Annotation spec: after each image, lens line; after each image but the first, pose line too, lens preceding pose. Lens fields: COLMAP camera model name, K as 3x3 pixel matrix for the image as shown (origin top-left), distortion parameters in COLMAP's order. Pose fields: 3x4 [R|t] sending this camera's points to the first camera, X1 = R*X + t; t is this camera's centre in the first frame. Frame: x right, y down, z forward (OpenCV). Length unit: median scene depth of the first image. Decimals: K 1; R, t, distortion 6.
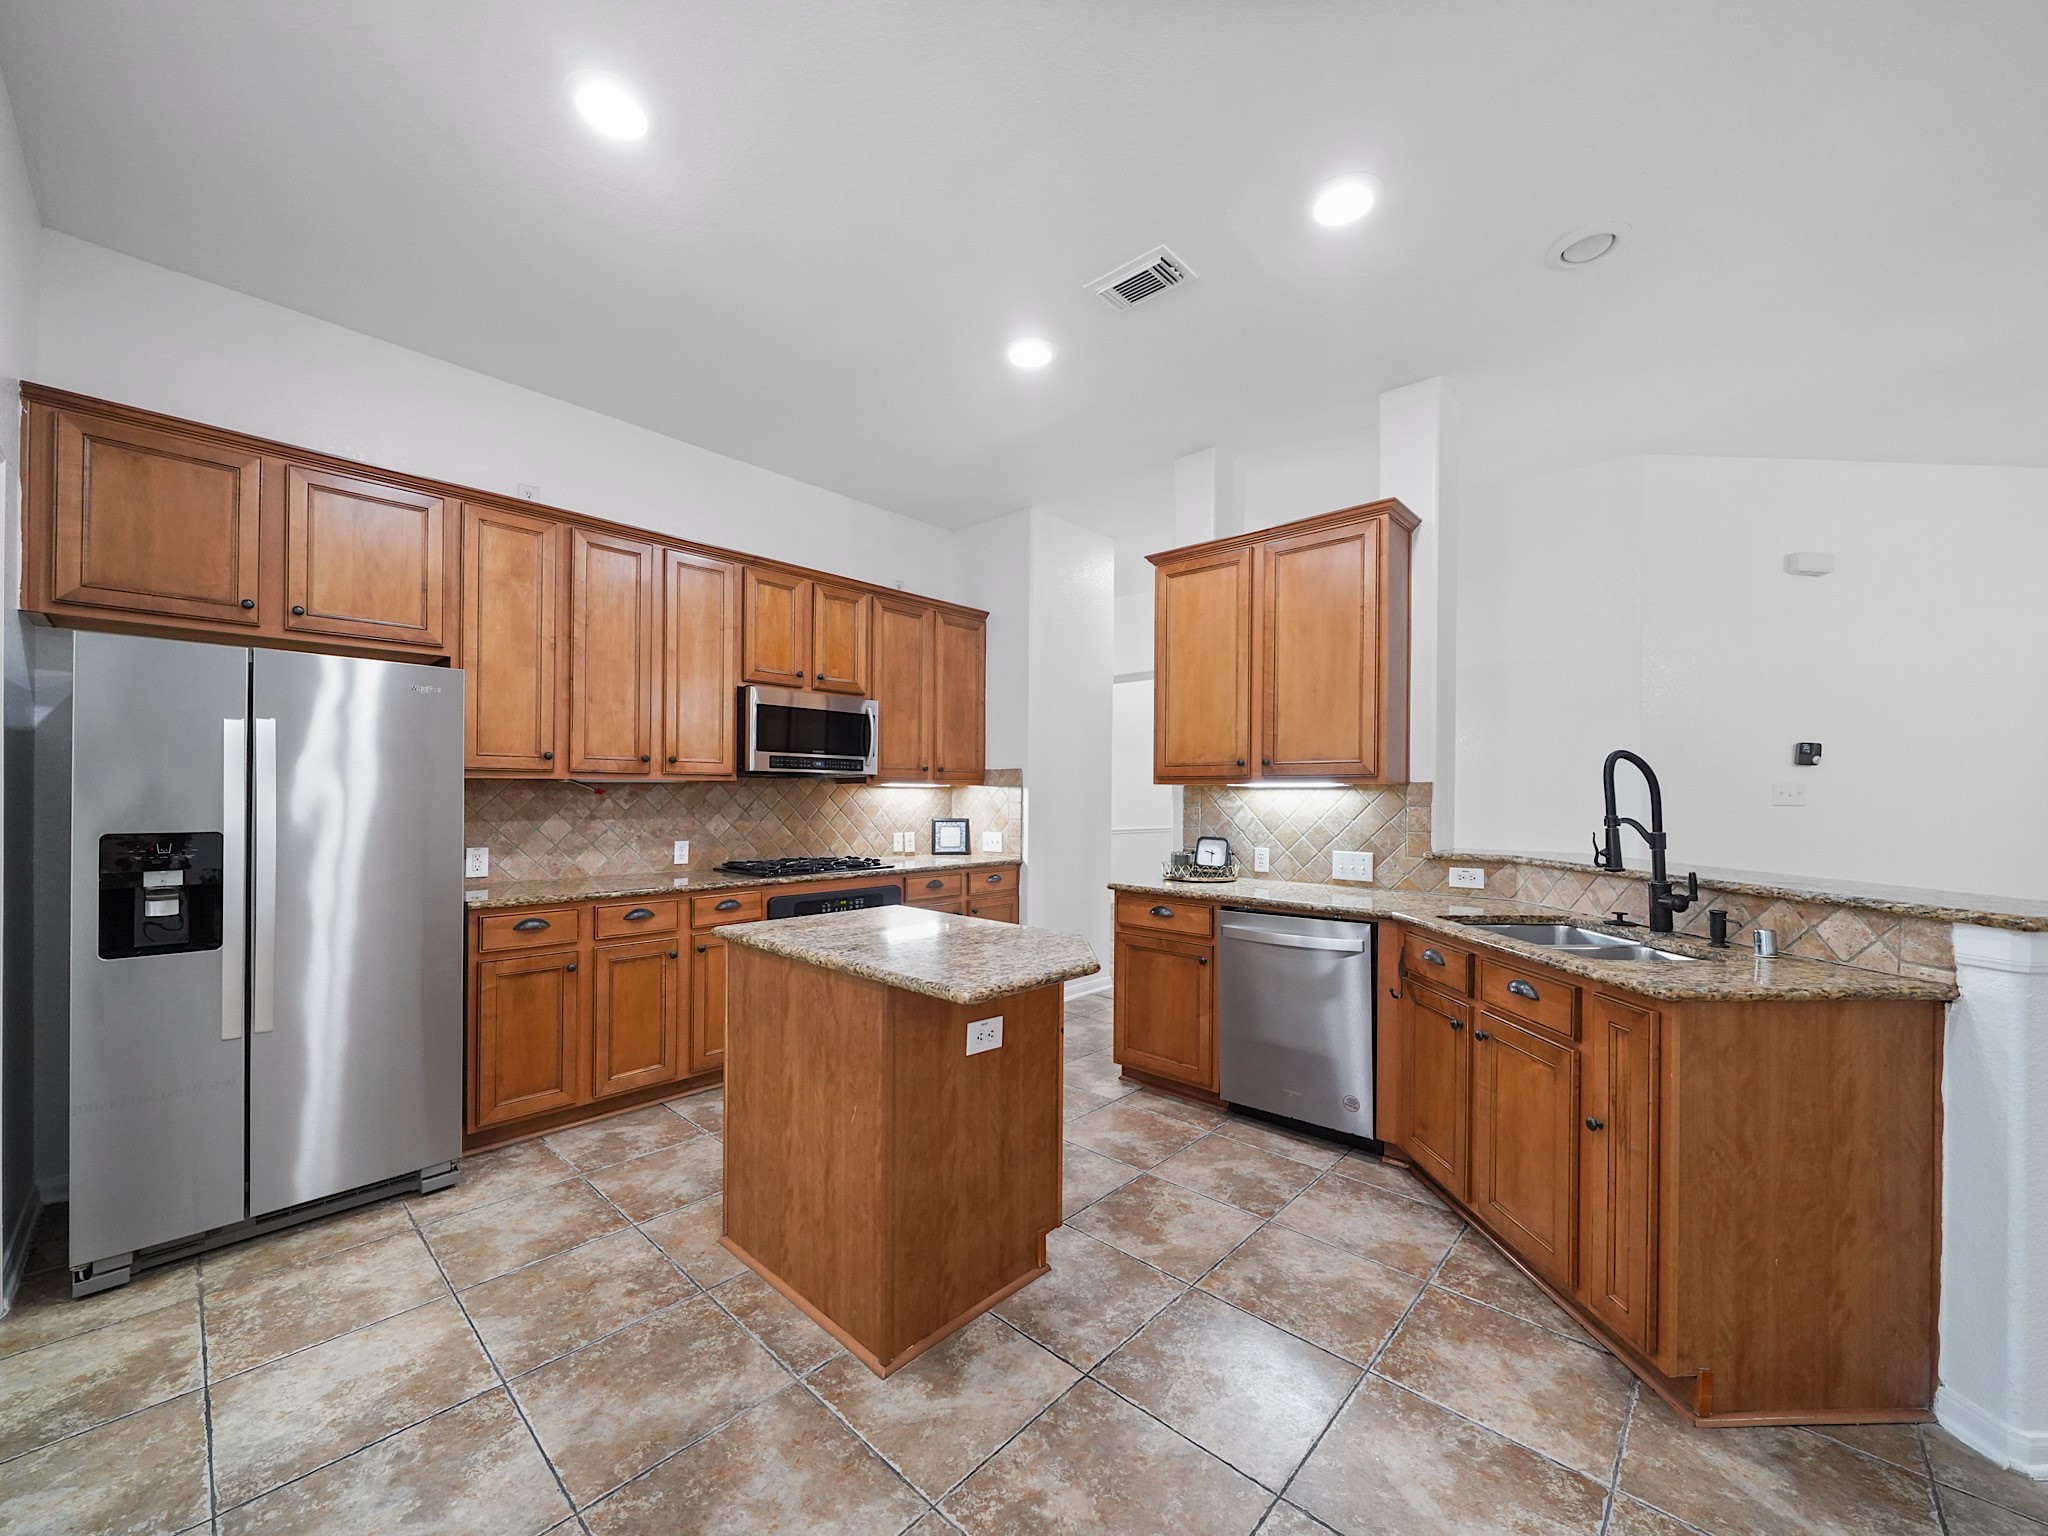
lens RADIAL K [[792.6, 0, 1014.0], [0, 792.6, 795.6], [0, 0, 1]] dist [-0.004915, -0.000502]
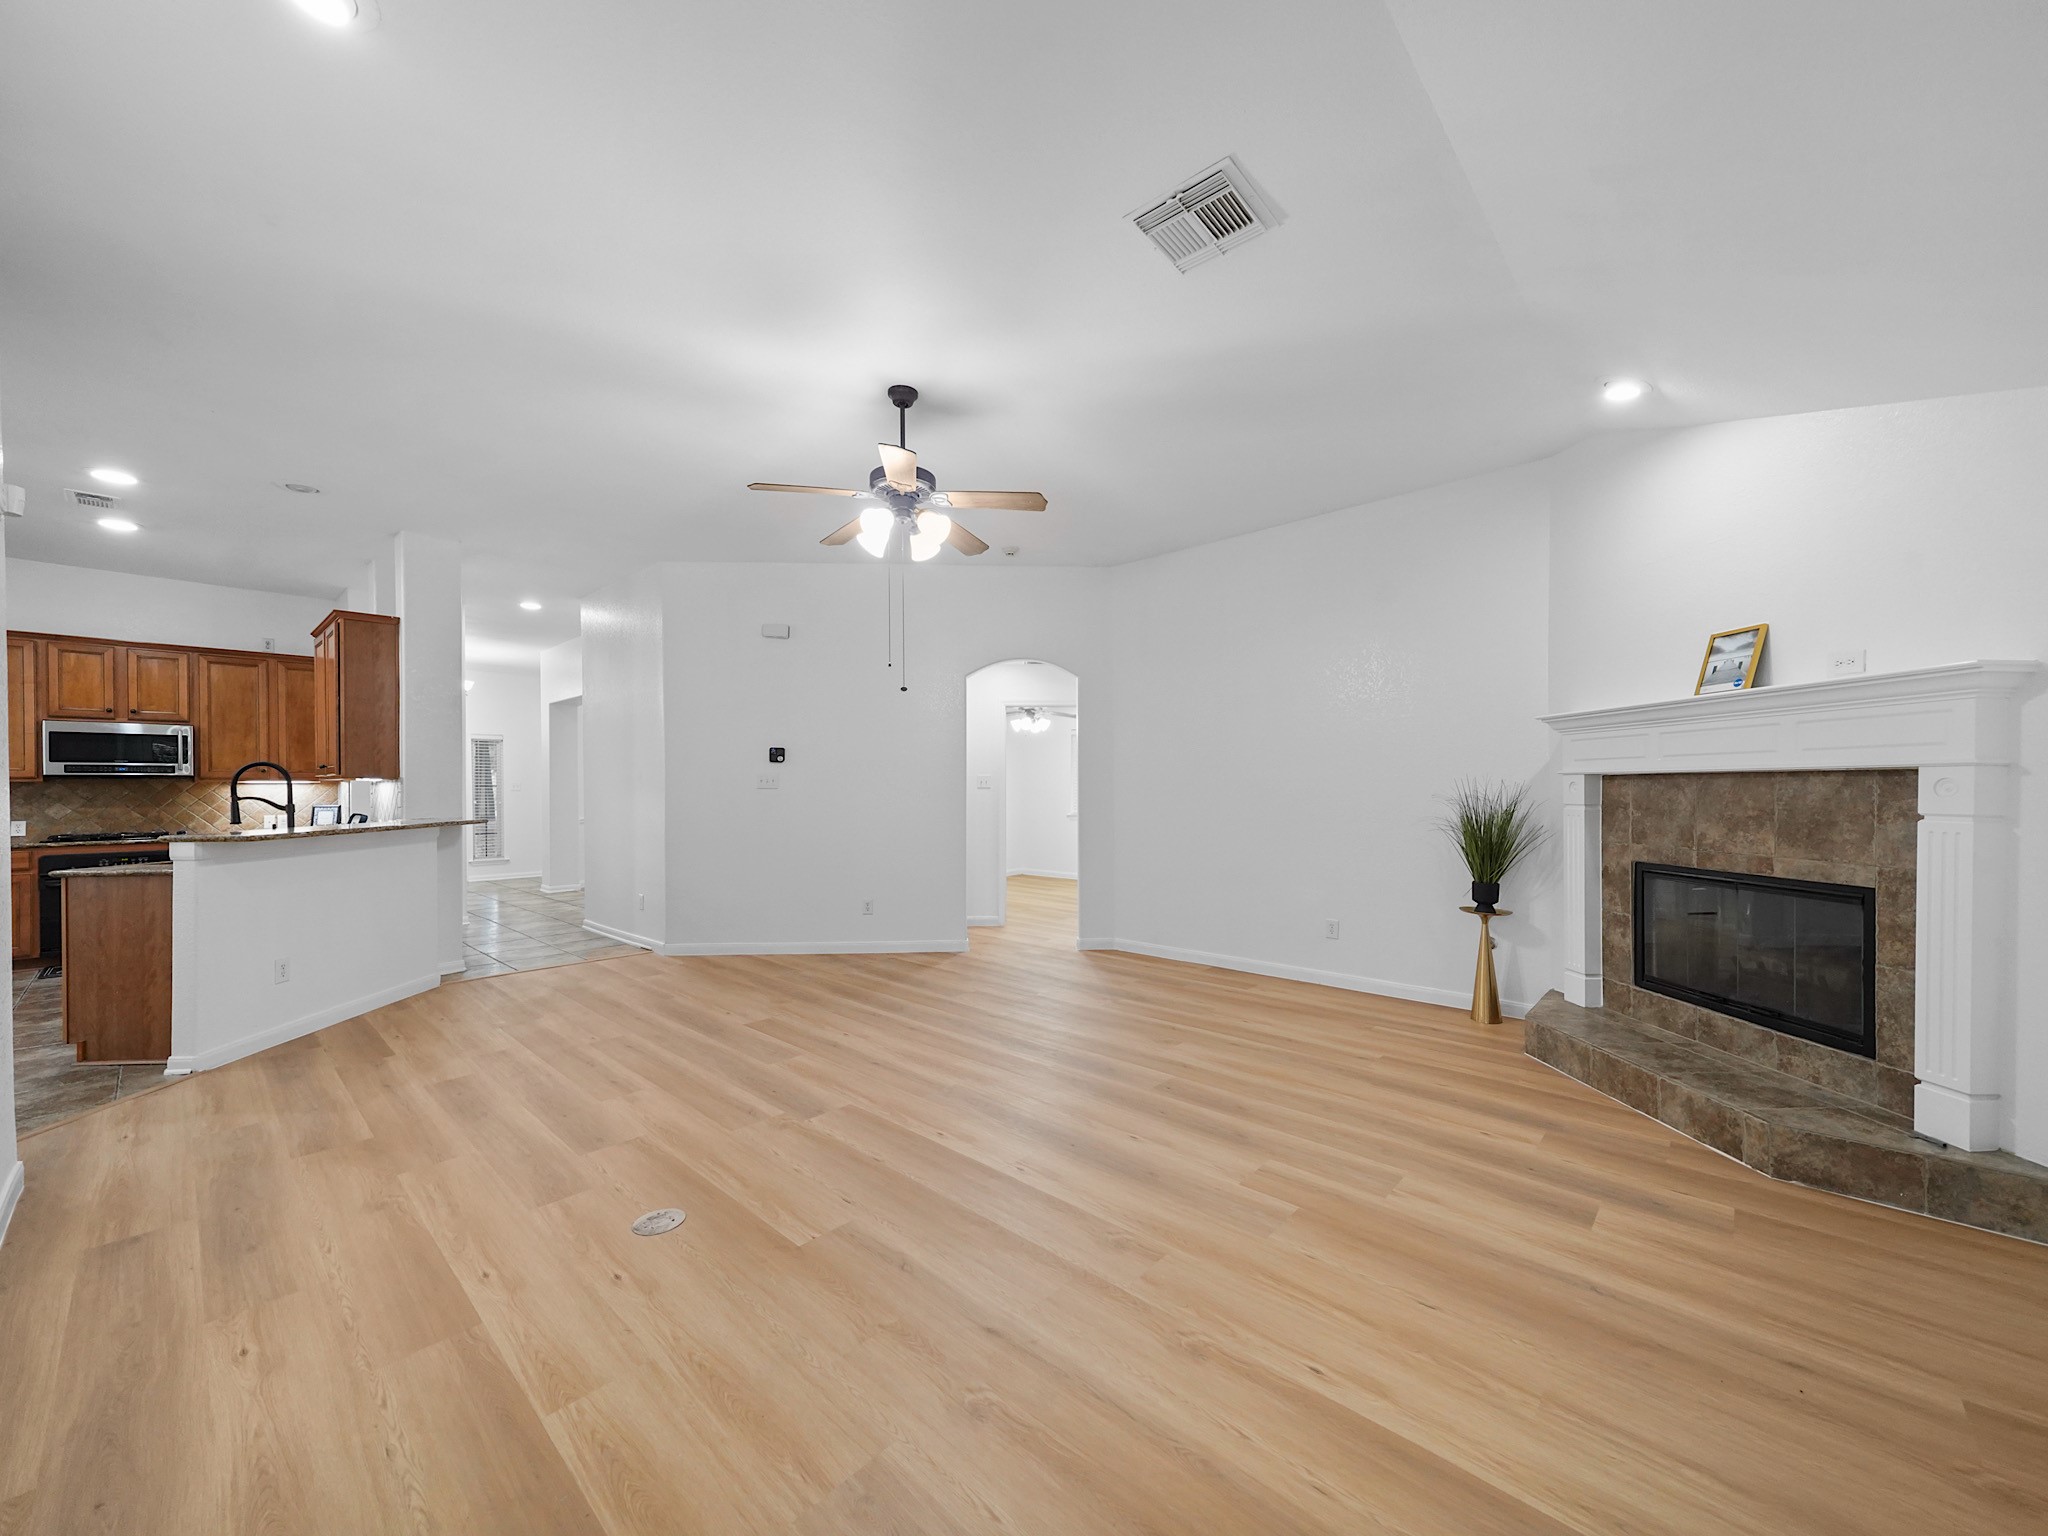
lens RADIAL K [[792.4, 0, 1027.2], [0, 792.4, 789.6], [0, 0, 1]] dist [0.008951, 0.000036]
pose [[0.999918, -0.012686, 0.001654, 1.785080], [0.012680, 0.999911, 0.004033, 0.017728], [-0.001705, -0.004012, 0.999990, -0.646813]]
